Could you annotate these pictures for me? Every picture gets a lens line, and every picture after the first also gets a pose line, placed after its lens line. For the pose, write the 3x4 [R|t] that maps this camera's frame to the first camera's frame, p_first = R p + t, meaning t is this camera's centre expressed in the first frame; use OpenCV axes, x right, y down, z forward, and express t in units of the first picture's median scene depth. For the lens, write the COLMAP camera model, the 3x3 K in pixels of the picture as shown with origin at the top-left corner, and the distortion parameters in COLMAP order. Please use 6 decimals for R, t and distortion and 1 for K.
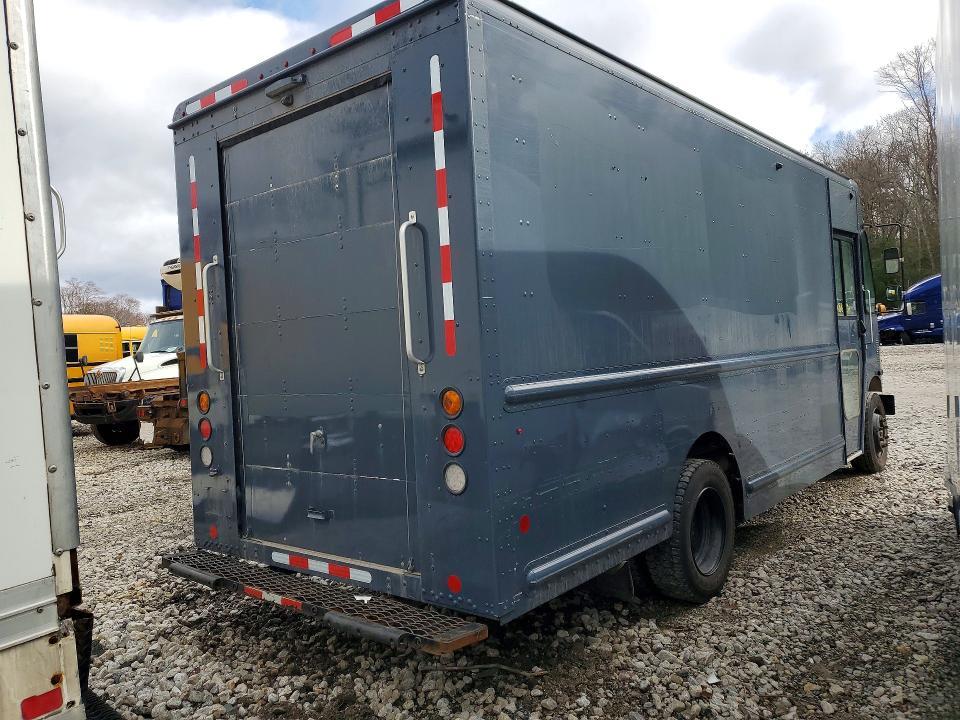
lens RADIAL K [[655.2, 0, 474.4], [0, 655.2, 345.3], [0, 0, 1]] dist [-0.003089, -0.000528]
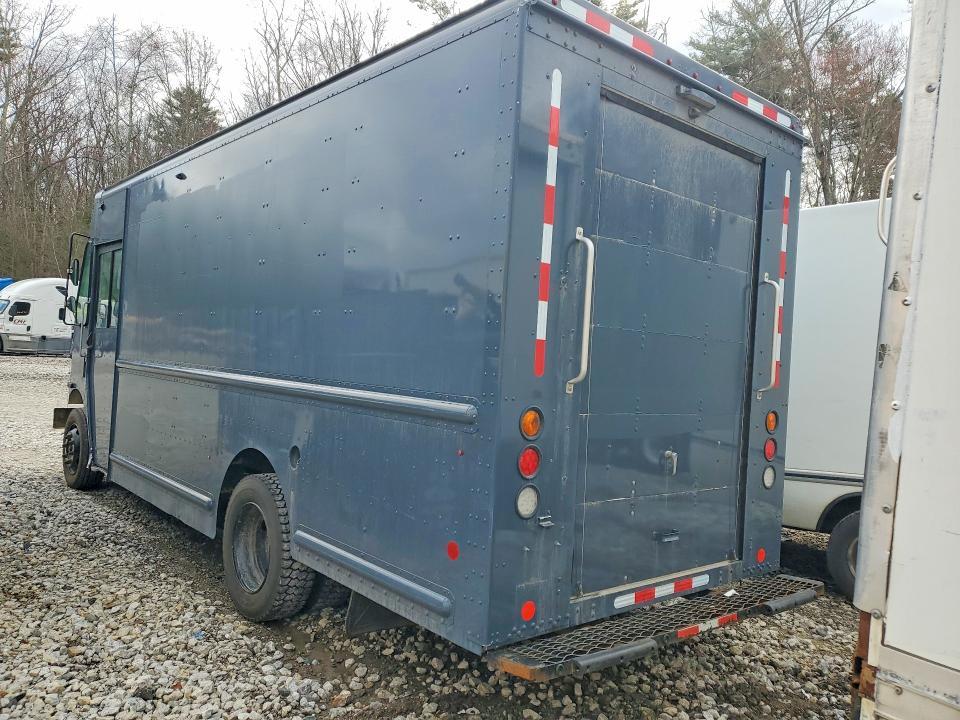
lens RADIAL K [[744.9, 0, 477.1], [0, 744.9, 358.3], [0, 0, 1]] dist [0.024150, -0.001603]
pose [[0.214391, 0.080769, 0.973403, -1.363858], [-0.073127, 0.995106, -0.066464, 0.085355], [-0.974007, -0.056932, 0.219248, 1.013491]]
